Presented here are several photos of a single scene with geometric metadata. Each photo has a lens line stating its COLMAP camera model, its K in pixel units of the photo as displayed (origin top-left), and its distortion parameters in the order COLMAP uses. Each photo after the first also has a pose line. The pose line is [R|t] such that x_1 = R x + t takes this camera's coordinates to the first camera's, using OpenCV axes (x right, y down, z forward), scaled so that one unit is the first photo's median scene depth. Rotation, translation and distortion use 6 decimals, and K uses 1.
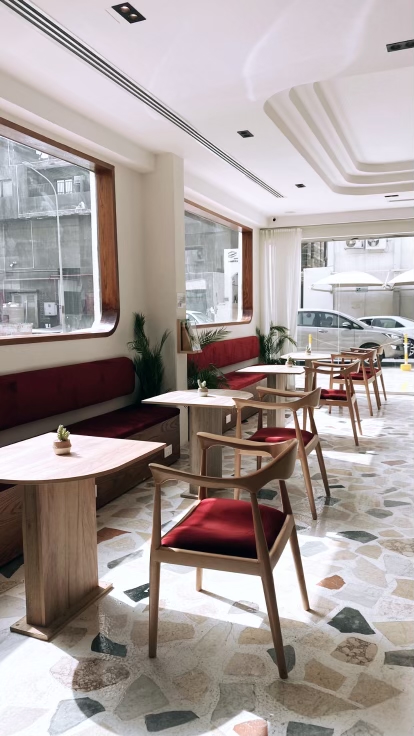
lens RADIAL K [[548.5, 0, 207.0], [0, 548.5, 368.0], [0, 0, 1]] dist [-0.002404, -0.002481]
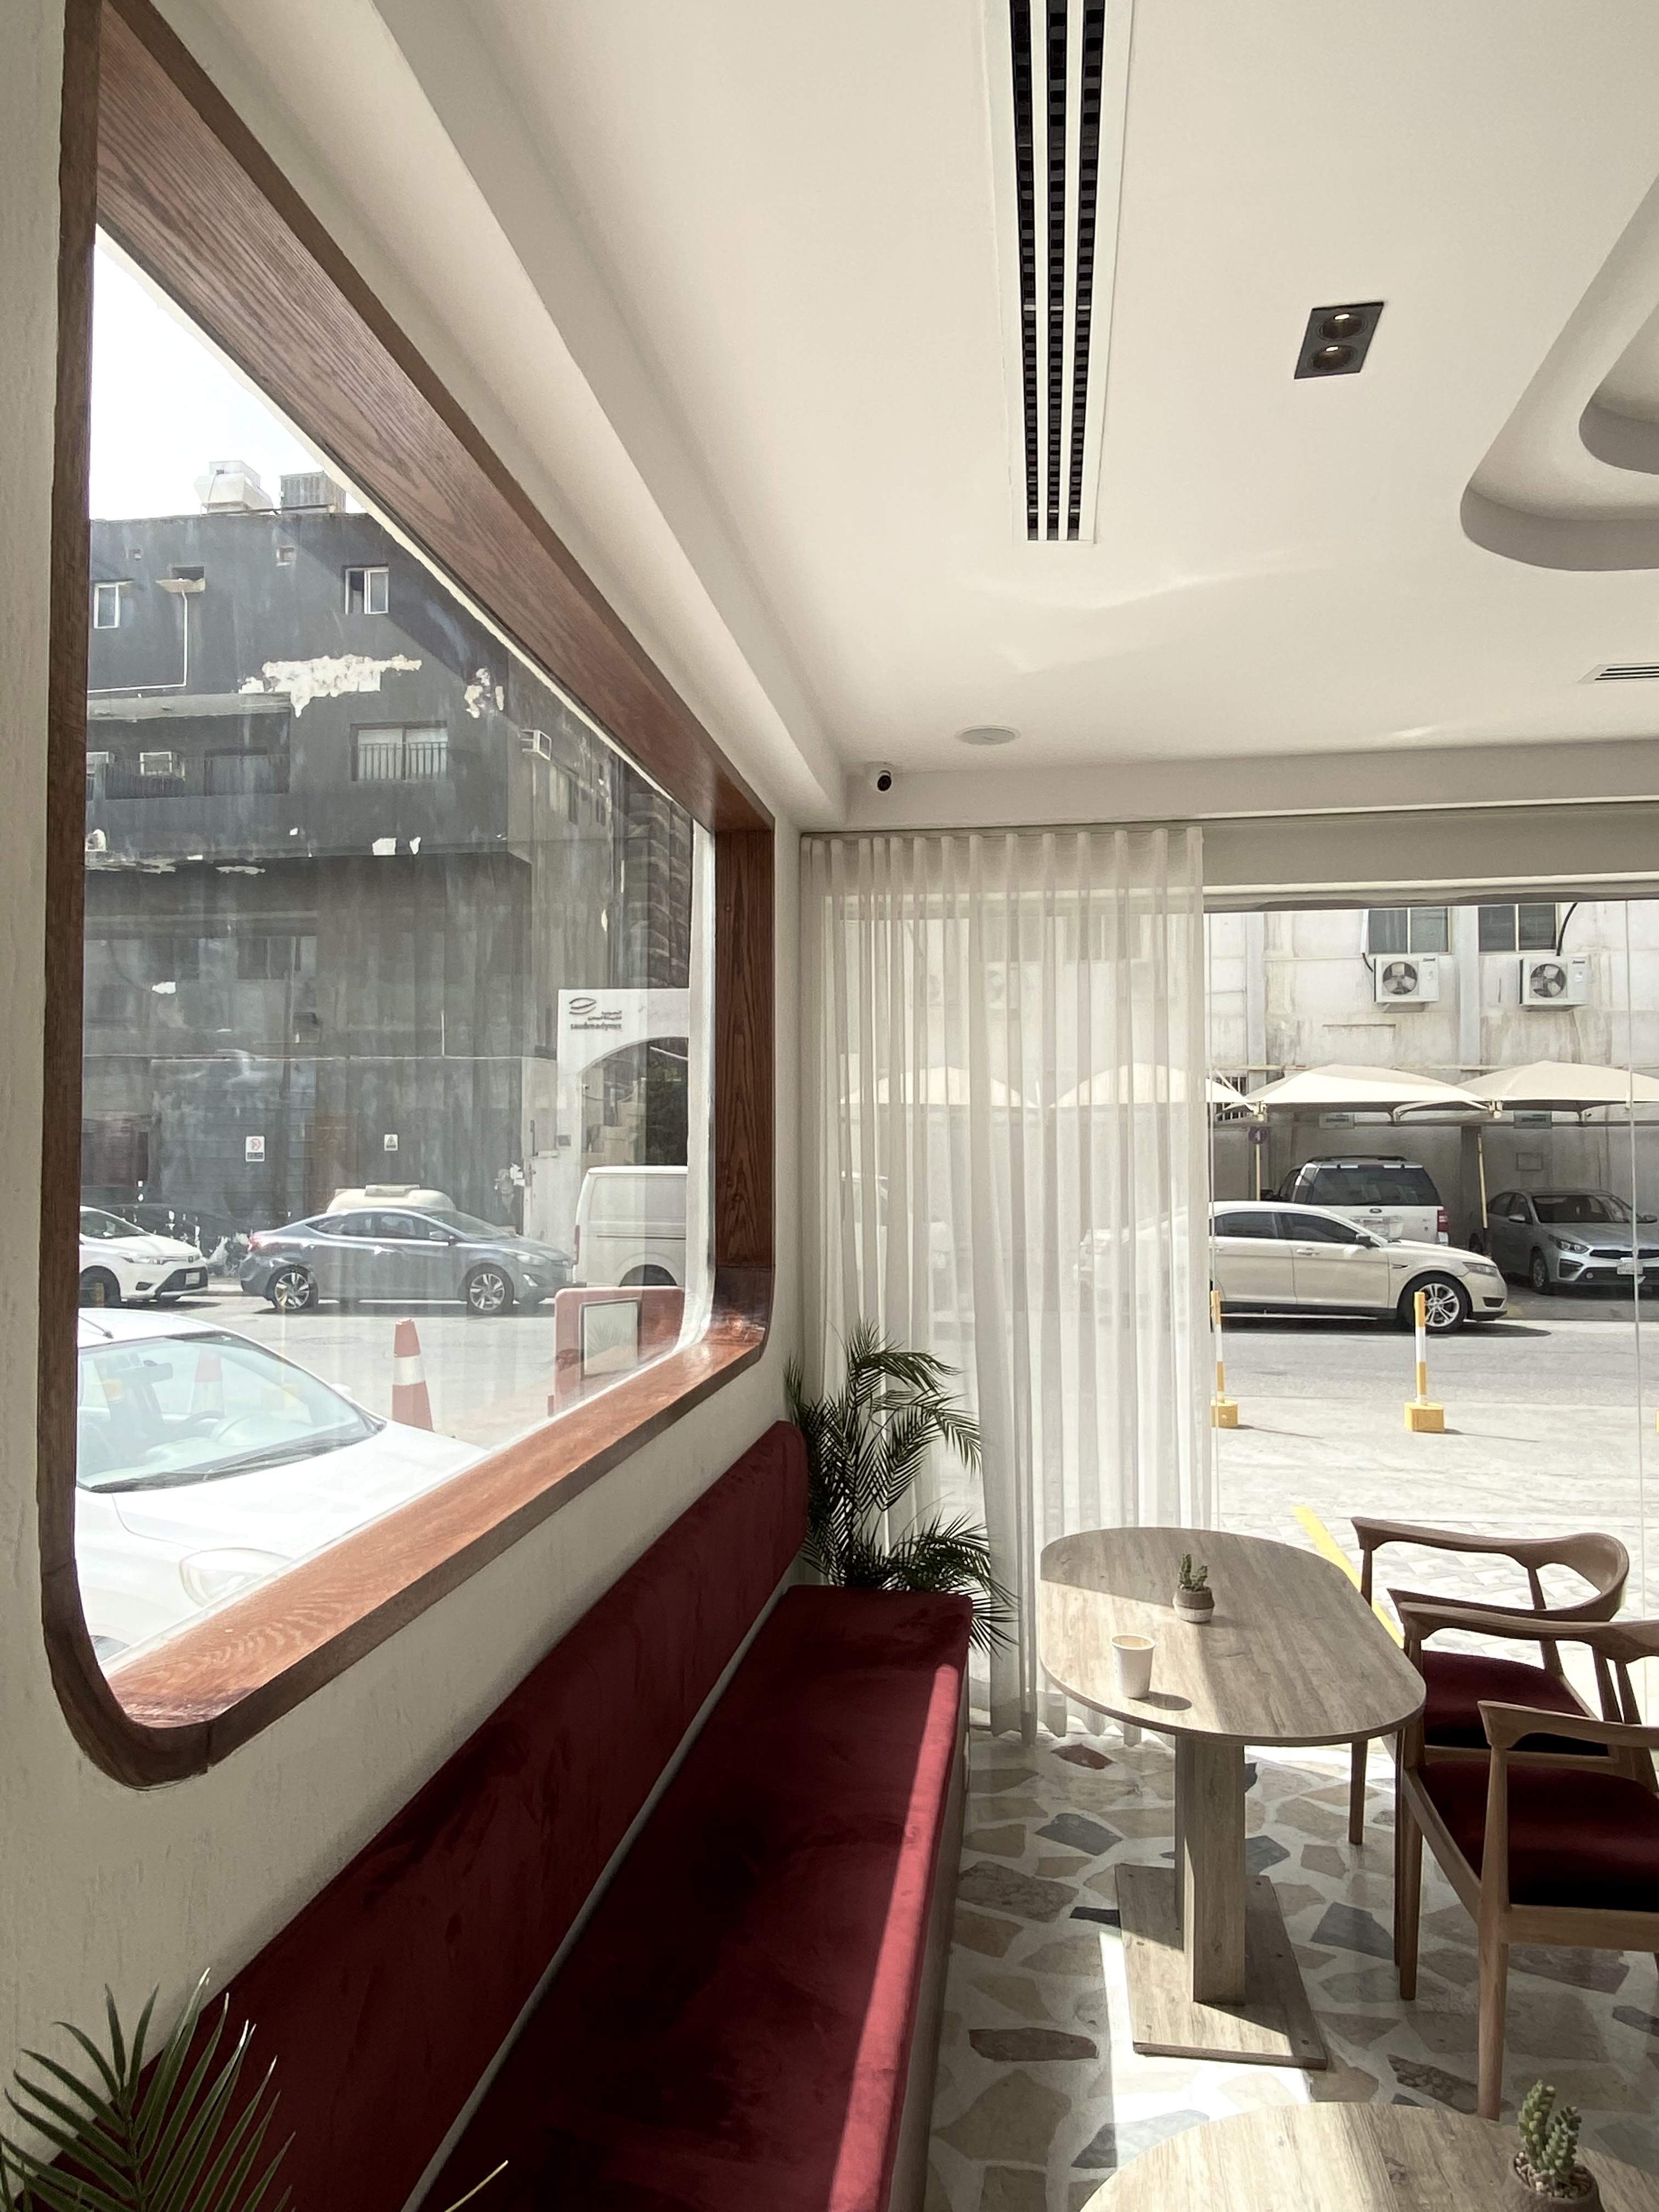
lens RADIAL K [[1400.3, 0, 829.5], [0, 1400.3, 1106.0], [0, 0, 1]] dist [0.000692, 0.000014]
pose [[0.973276, 0.026049, 0.228157, -0.000735], [0.006402, 0.990082, -0.140348, -0.093250], [-0.229550, 0.138058, 0.963456, 0.548961]]
